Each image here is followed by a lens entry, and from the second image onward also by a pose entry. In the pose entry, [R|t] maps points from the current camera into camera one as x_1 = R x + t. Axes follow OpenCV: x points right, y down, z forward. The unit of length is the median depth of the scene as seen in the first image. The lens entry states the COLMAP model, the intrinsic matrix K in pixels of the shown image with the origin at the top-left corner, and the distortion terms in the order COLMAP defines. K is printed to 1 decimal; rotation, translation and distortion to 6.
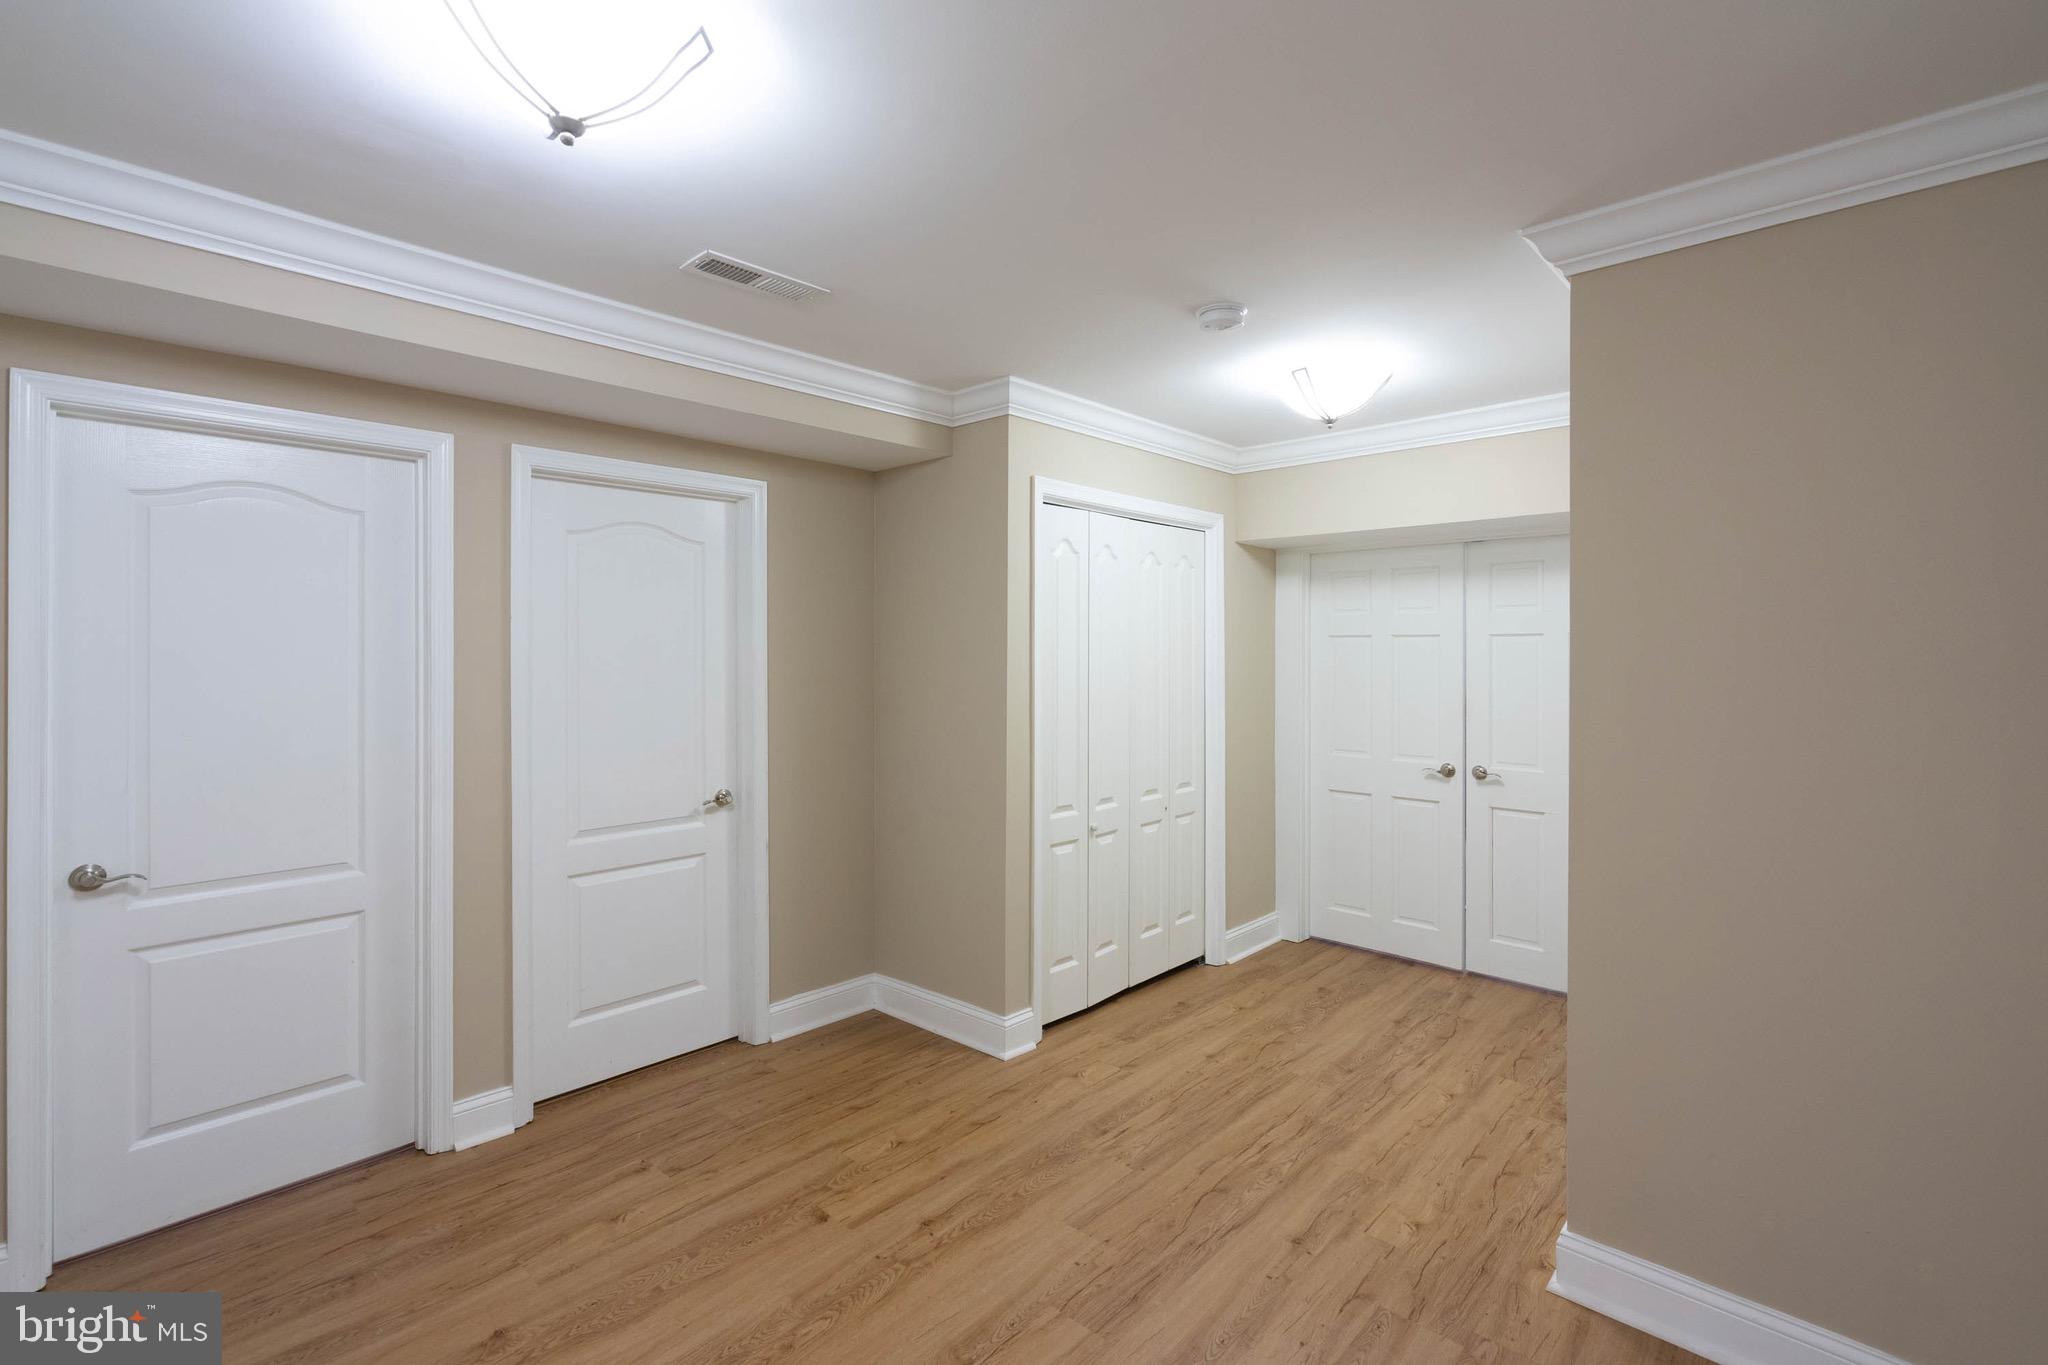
lens RADIAL K [[932.7, 0, 1017.9], [0, 932.7, 654.9], [0, 0, 1]] dist [-0.004223, 0.000328]
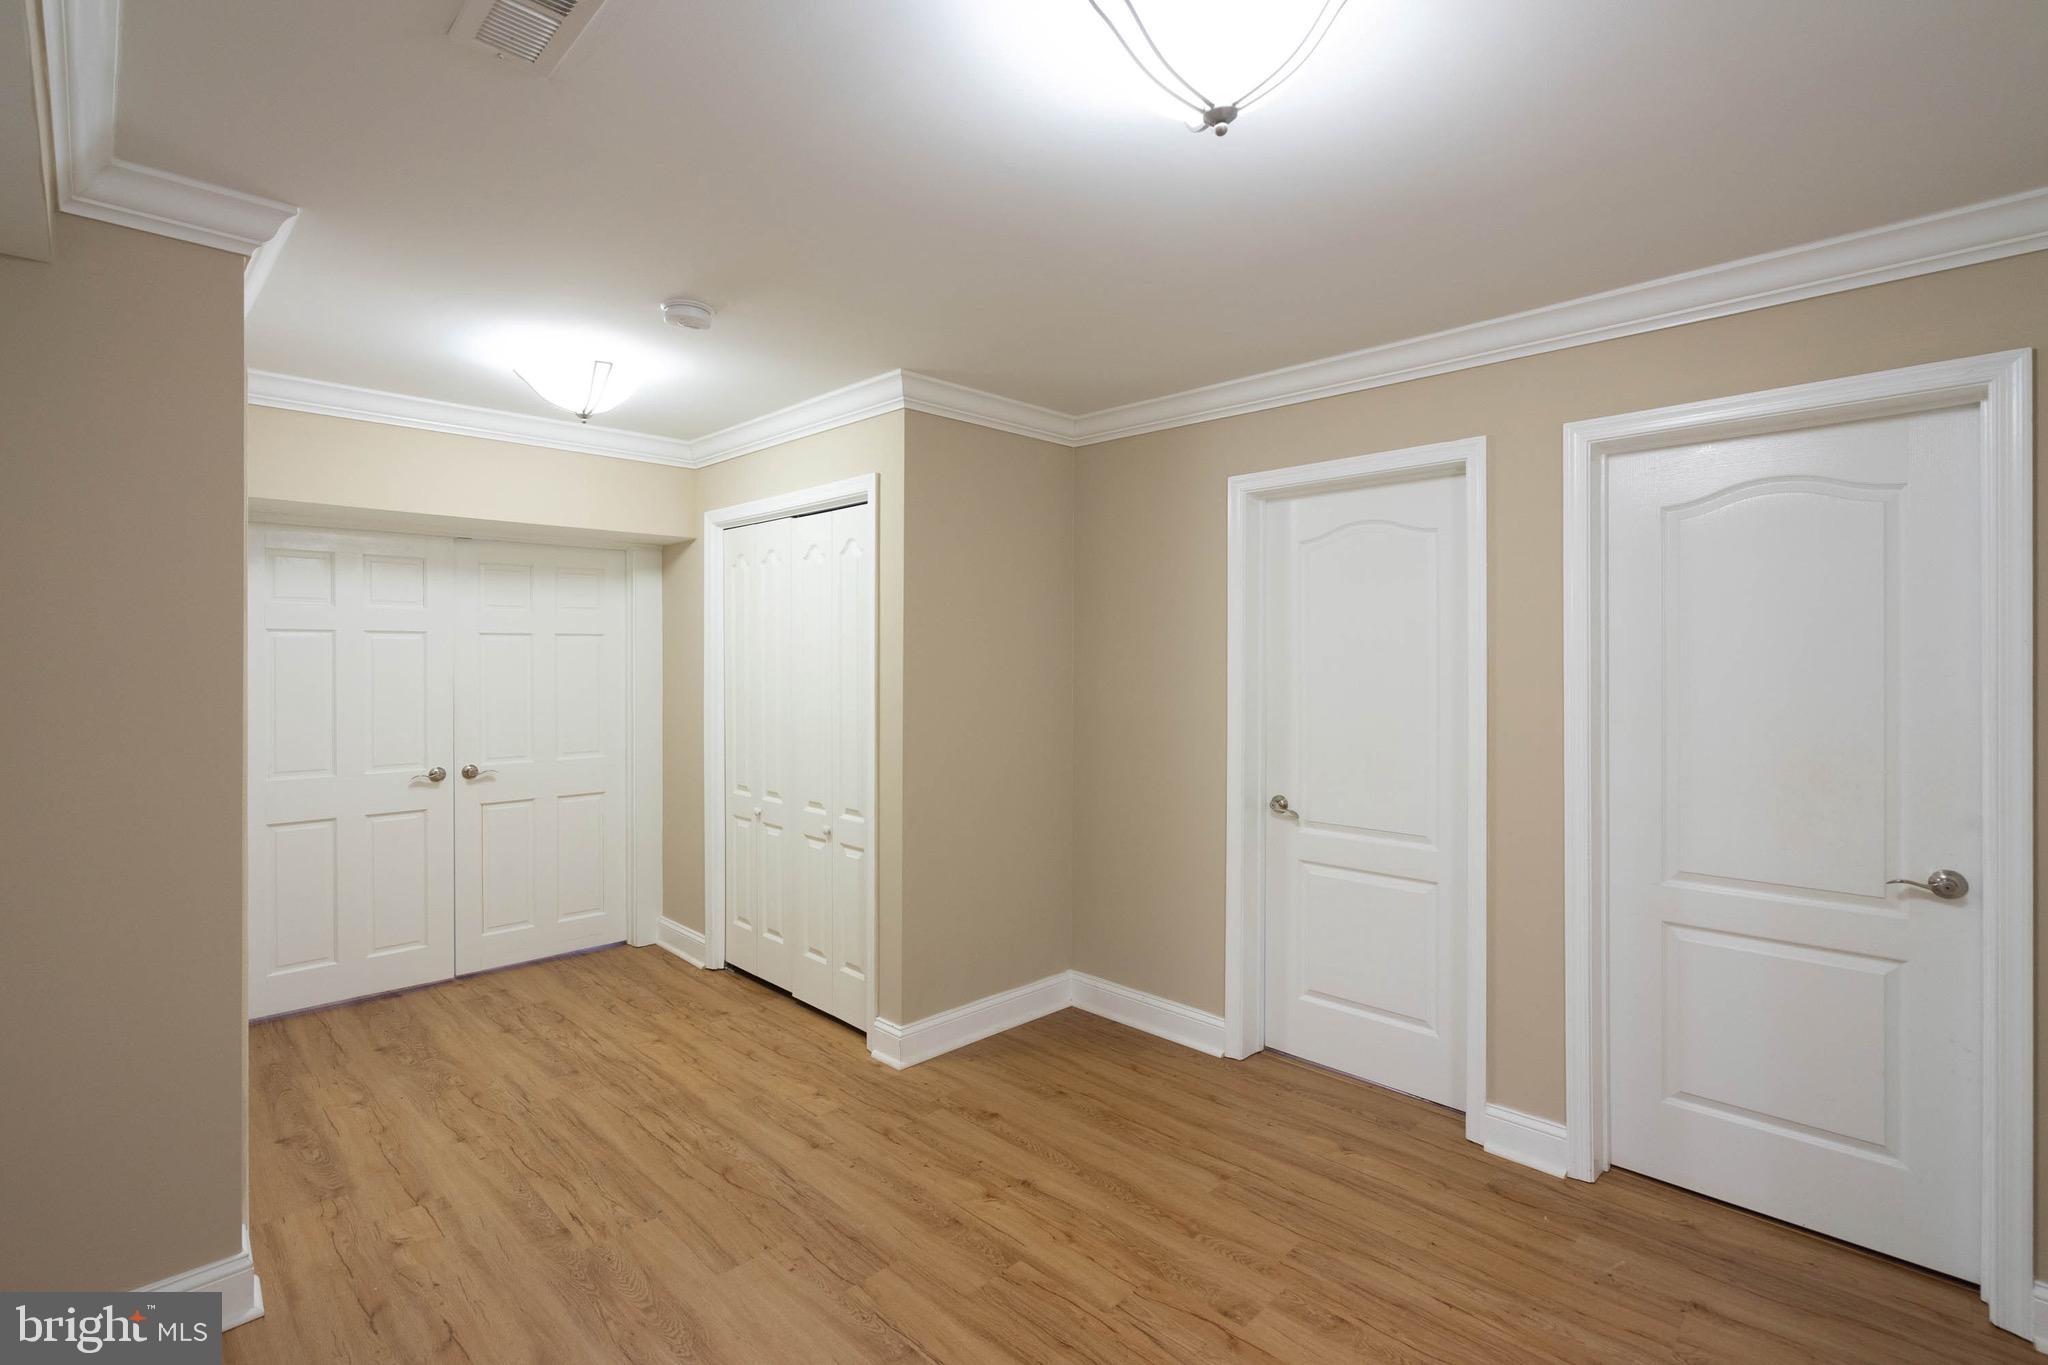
lens RADIAL K [[932.7, 0, 1017.9], [0, 932.7, 654.9], [0, 0, 1]] dist [-0.004223, 0.000328]
pose [[0.035985, -0.002187, 0.999350, -0.630990], [0.002761, 0.999994, 0.002089, 0.001662], [-0.999349, 0.002684, 0.035991, 0.502399]]
